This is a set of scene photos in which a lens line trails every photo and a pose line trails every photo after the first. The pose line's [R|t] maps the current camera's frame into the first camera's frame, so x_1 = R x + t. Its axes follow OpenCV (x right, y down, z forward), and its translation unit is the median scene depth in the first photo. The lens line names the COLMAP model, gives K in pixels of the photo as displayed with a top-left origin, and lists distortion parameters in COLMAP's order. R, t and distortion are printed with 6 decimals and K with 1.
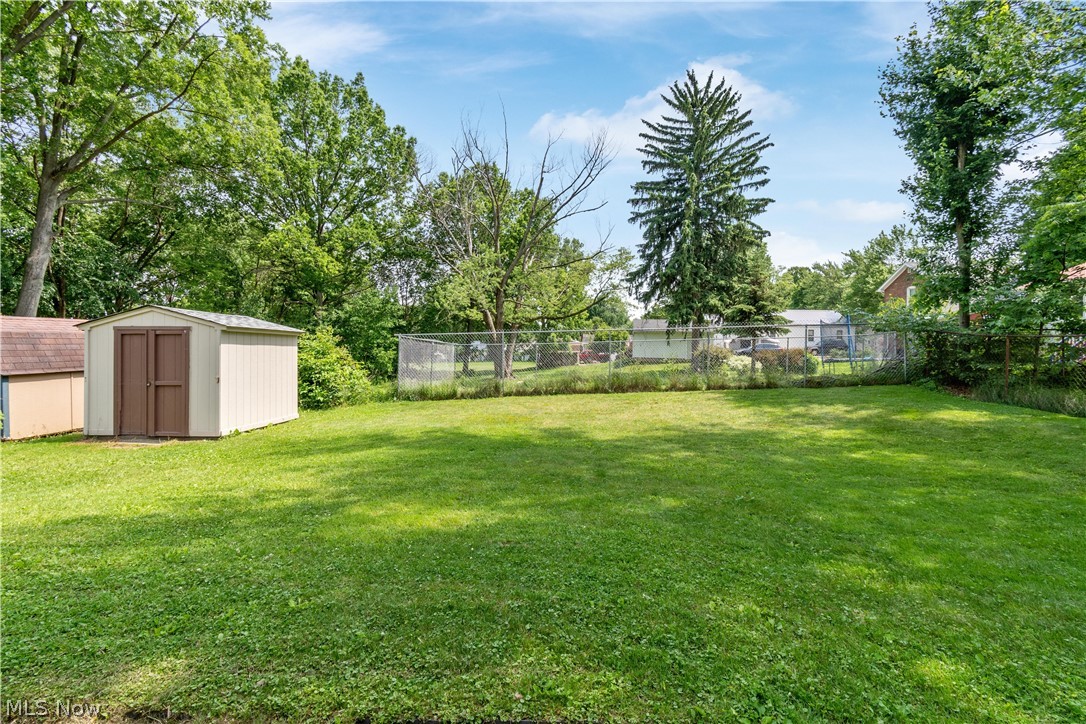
lens RADIAL K [[483.5, 0, 545.3], [0, 483.5, 353.7], [0, 0, 1]] dist [0.001412, -0.001155]
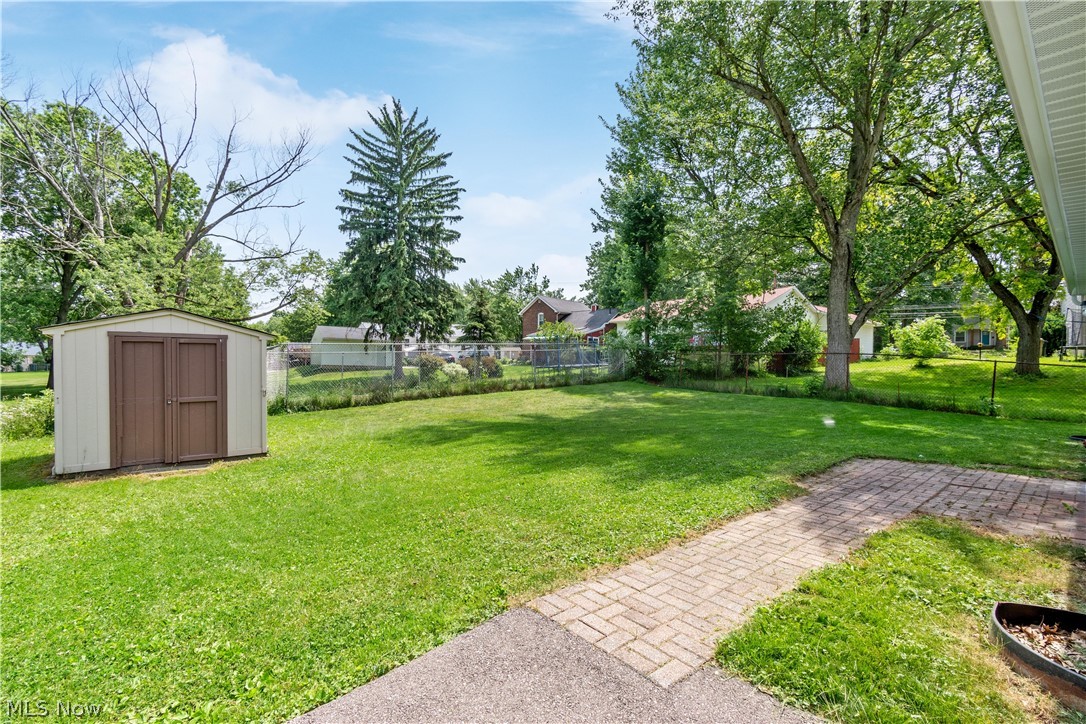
lens RADIAL K [[479.7, 0, 543.0], [0, 479.7, 362.0], [0, 0, 1]] dist [0.003778, 0.000038]
pose [[0.735429, 0.000089, 0.677602, -0.191058], [-0.002259, 0.999995, 0.002322, -0.002024], [-0.677598, -0.003238, 0.735425, -0.012401]]
